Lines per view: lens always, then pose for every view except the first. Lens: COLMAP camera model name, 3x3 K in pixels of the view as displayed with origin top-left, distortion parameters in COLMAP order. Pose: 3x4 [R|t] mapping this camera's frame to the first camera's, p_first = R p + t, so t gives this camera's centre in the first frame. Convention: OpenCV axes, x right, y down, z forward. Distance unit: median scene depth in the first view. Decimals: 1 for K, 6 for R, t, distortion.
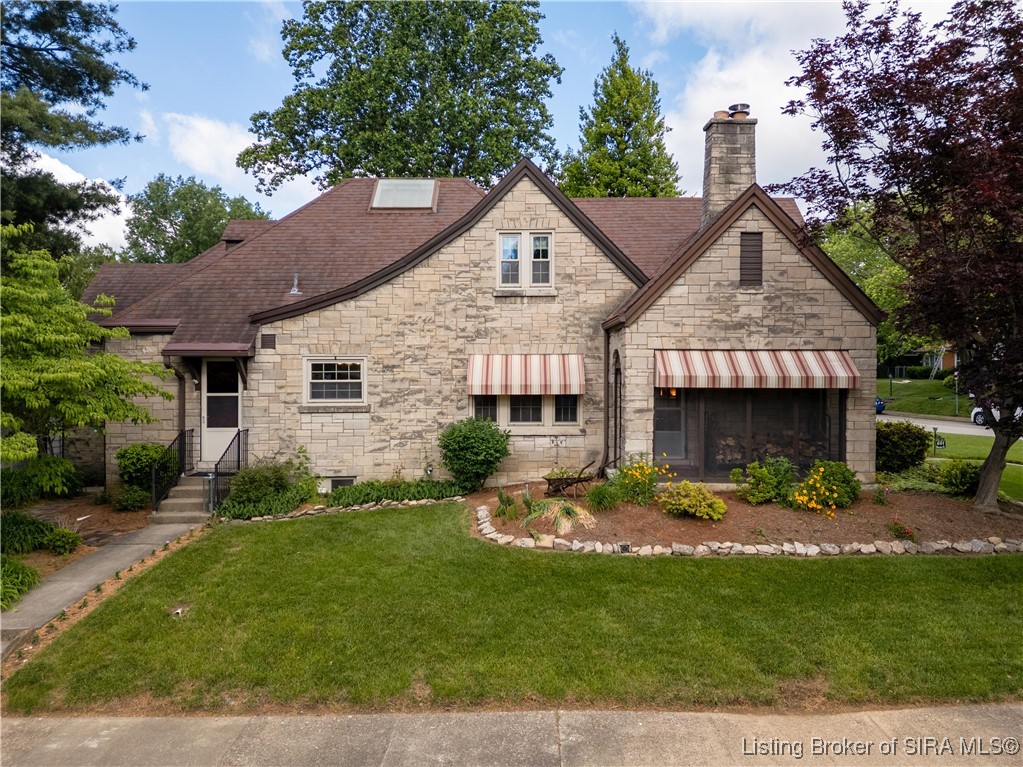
lens RADIAL K [[687.2, 0, 511.8], [0, 687.2, 379.2], [0, 0, 1]] dist [0.001161, -0.001859]
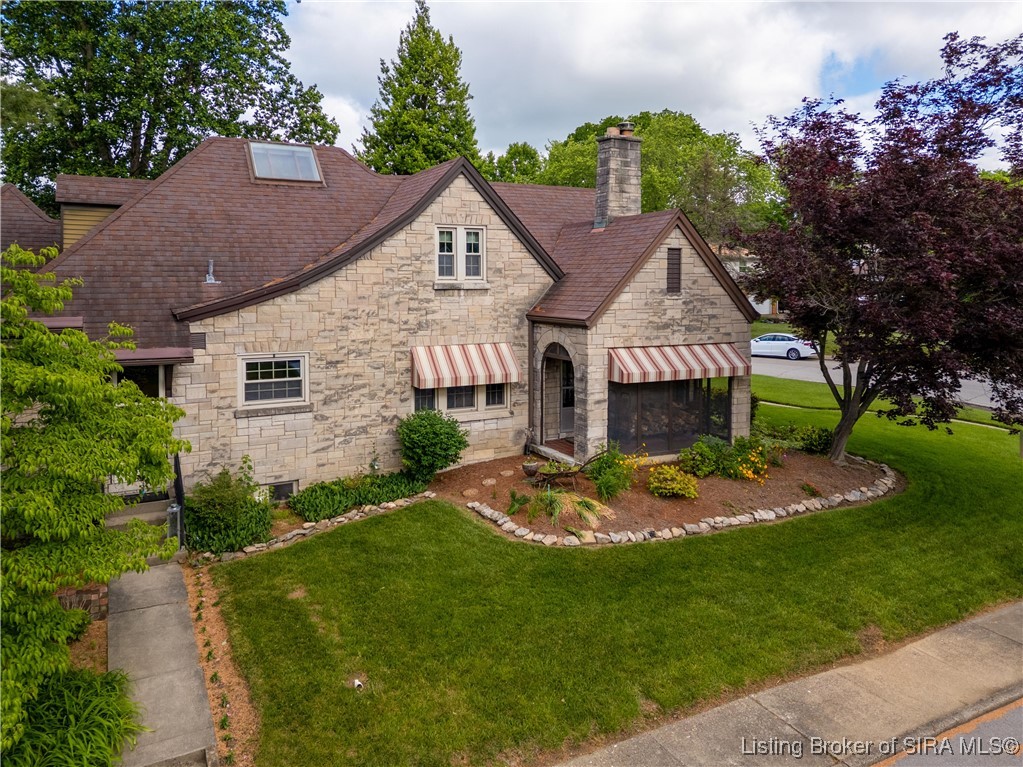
lens RADIAL K [[704.8, 0, 473.5], [0, 704.8, 306.1], [0, 0, 1]] dist [0.019650, 0.001875]
pose [[0.902993, -0.014939, 0.429396, -0.426119], [0.004564, 0.999672, 0.025182, -0.122016], [-0.429631, -0.020780, 0.902765, 0.022811]]
